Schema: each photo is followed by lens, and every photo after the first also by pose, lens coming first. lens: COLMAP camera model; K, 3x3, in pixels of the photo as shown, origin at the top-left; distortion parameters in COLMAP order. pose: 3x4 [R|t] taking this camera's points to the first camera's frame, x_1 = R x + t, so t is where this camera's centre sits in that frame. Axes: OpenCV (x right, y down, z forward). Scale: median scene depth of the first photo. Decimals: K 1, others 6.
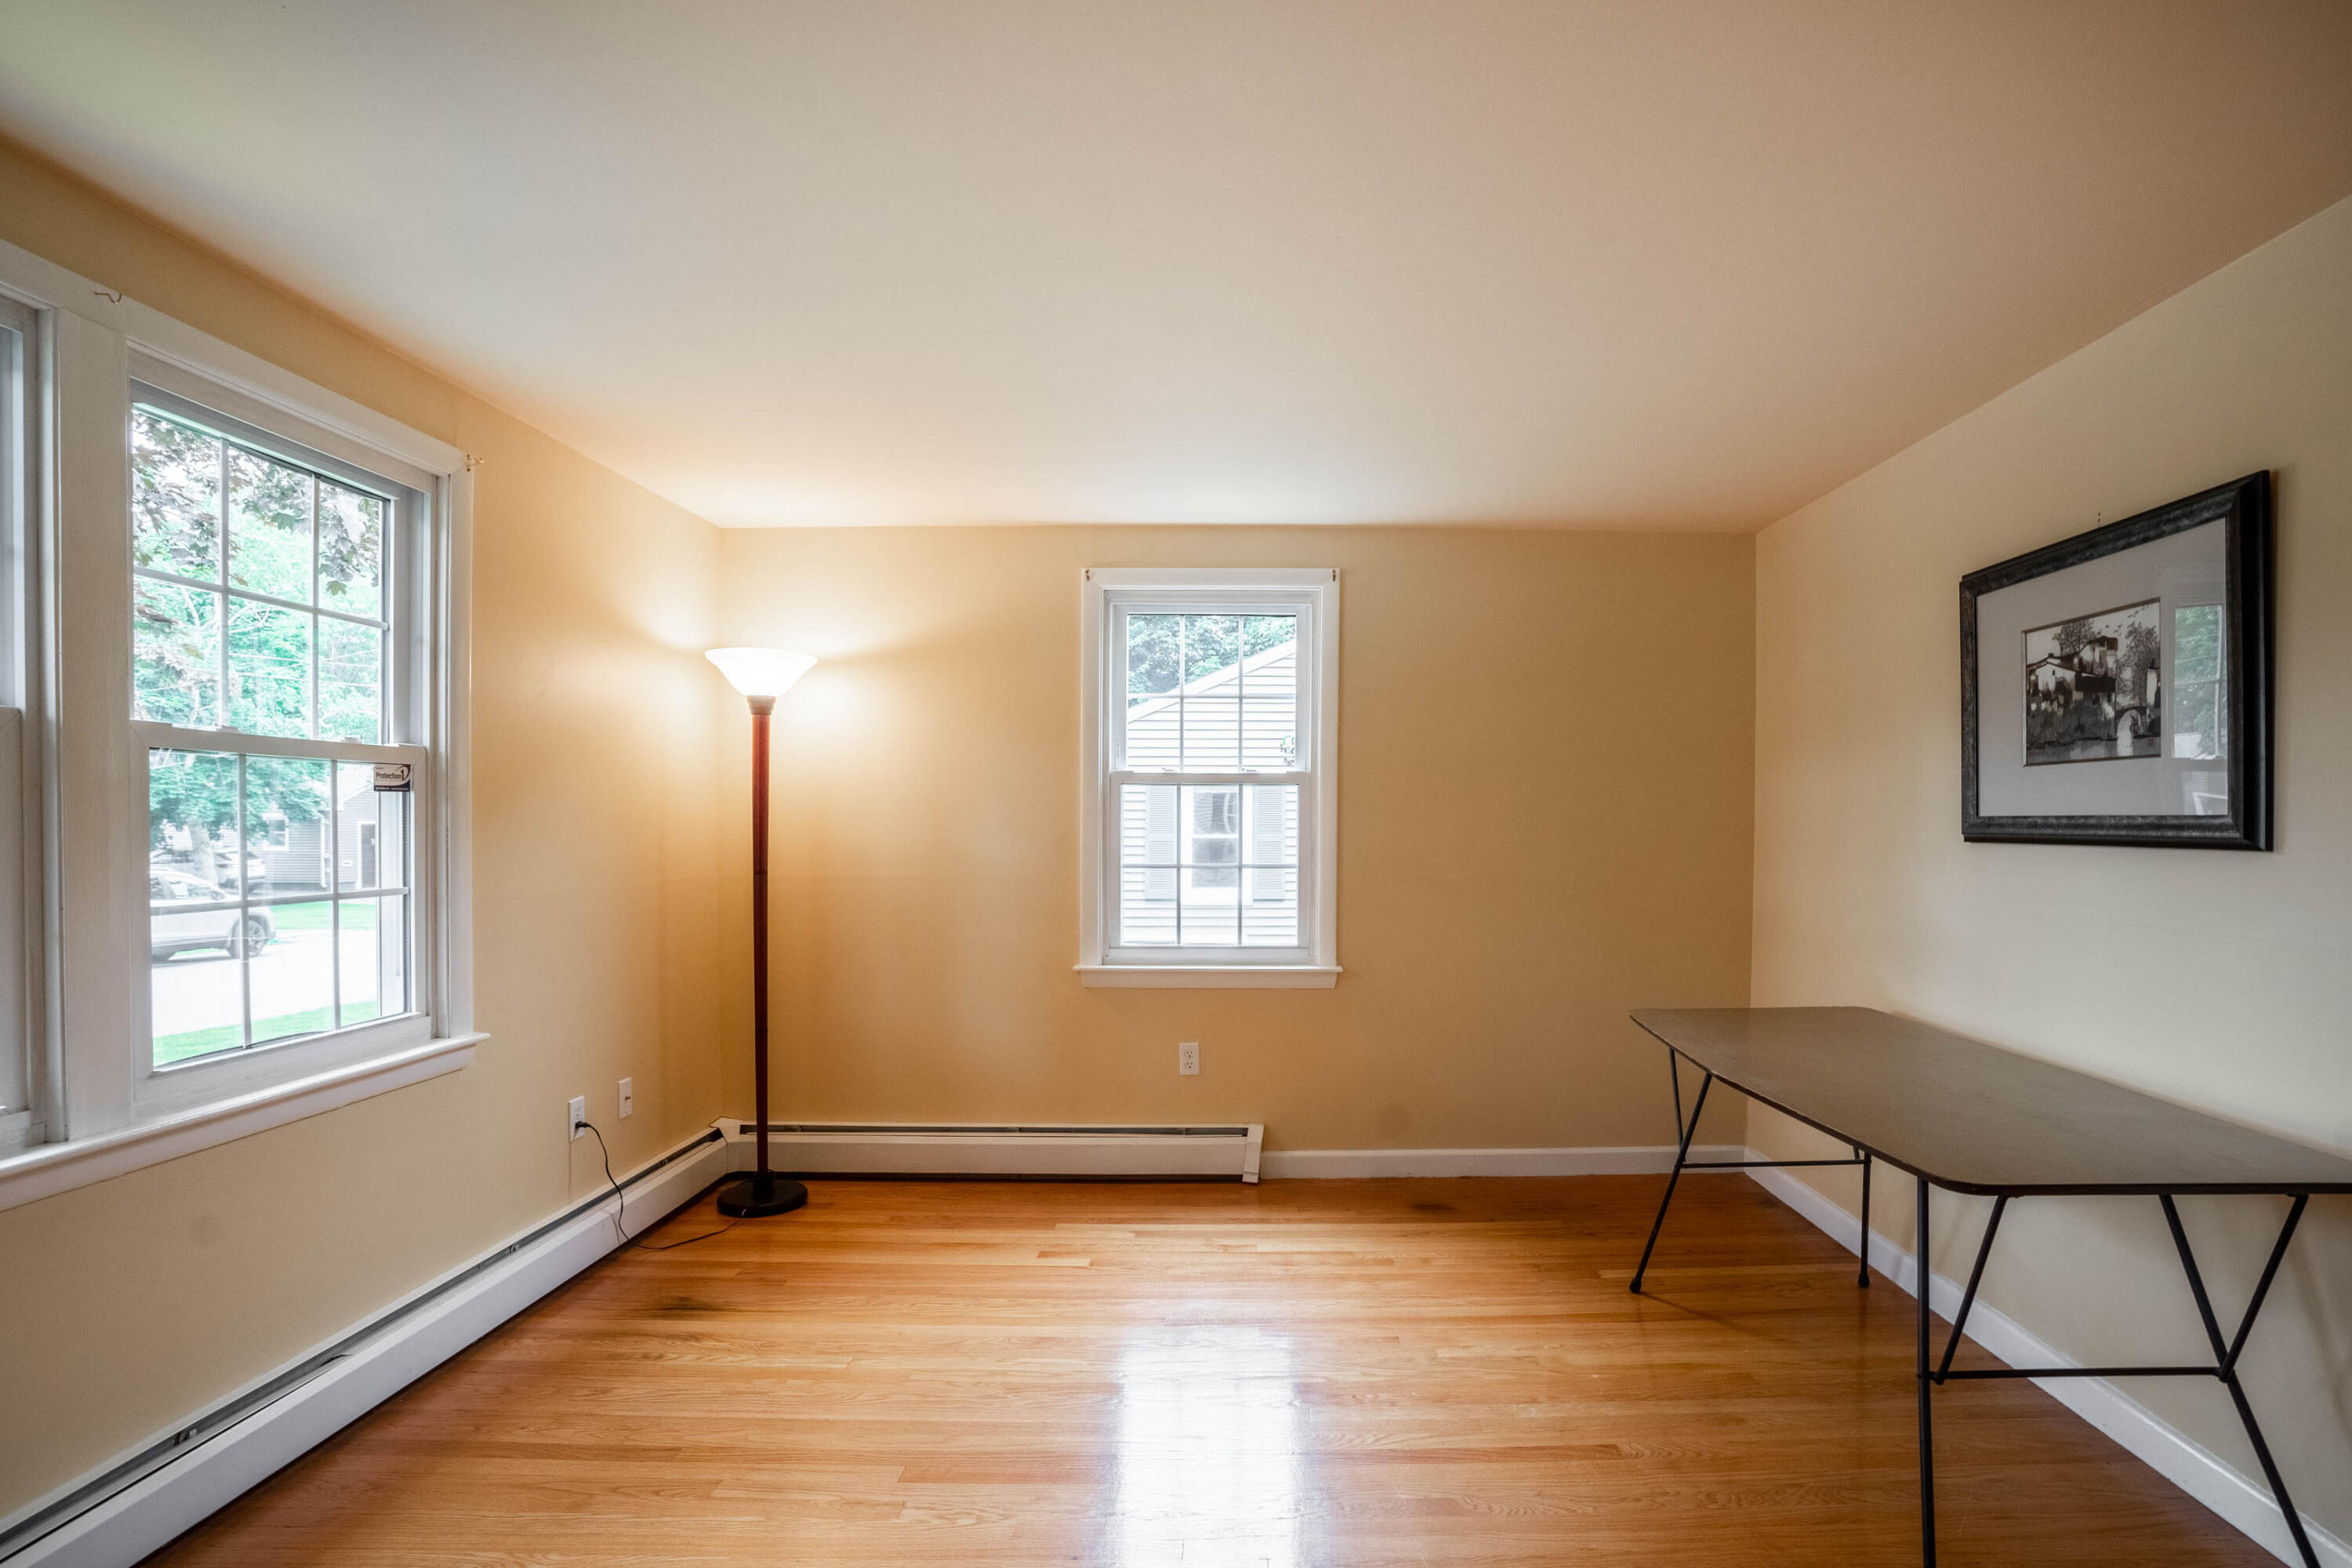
lens RADIAL K [[1189.0, 0, 1297.9], [0, 1189.0, 844.4], [0, 0, 1]] dist [-0.003974, 0.000190]
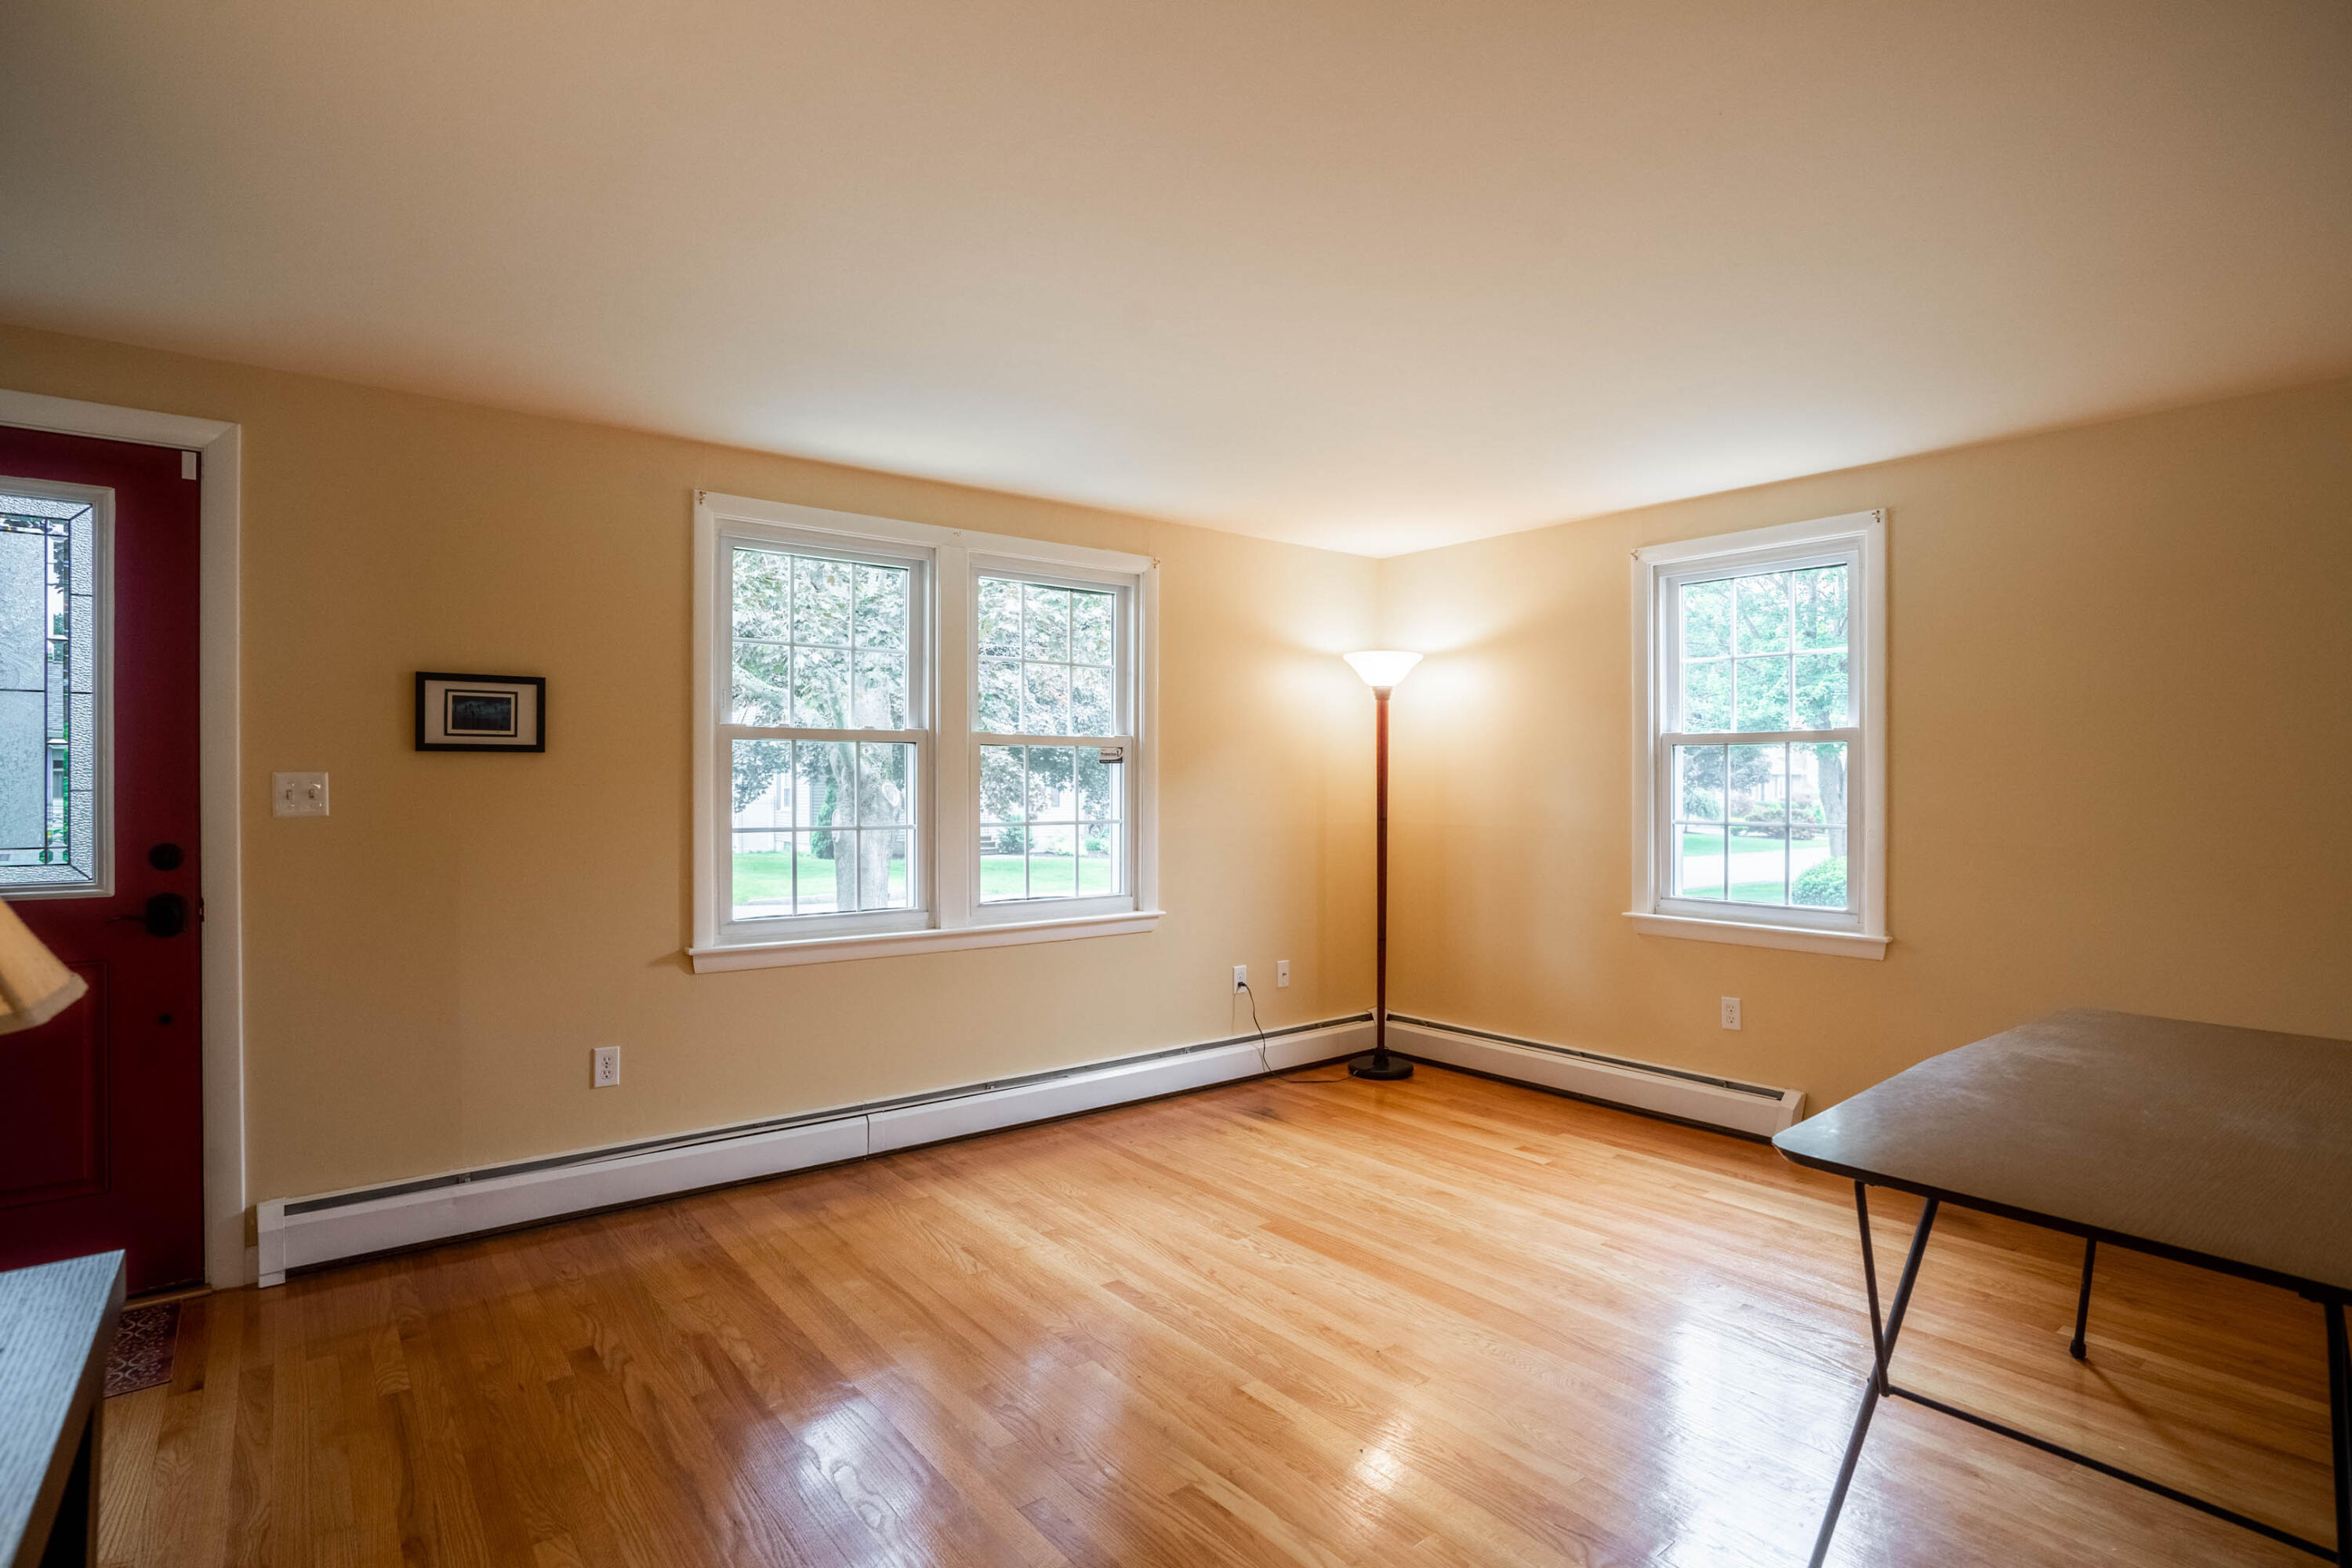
lens RADIAL K [[1215.1, 0, 1176.0], [0, 1215.1, 784.0], [0, 0, 1]] dist [0.000269, 0.001990]
pose [[0.626692, -0.001021, -0.779267, 0.477046], [-0.012261, 0.999862, -0.011170, 0.002460], [0.779171, 0.016555, 0.626593, -0.023357]]
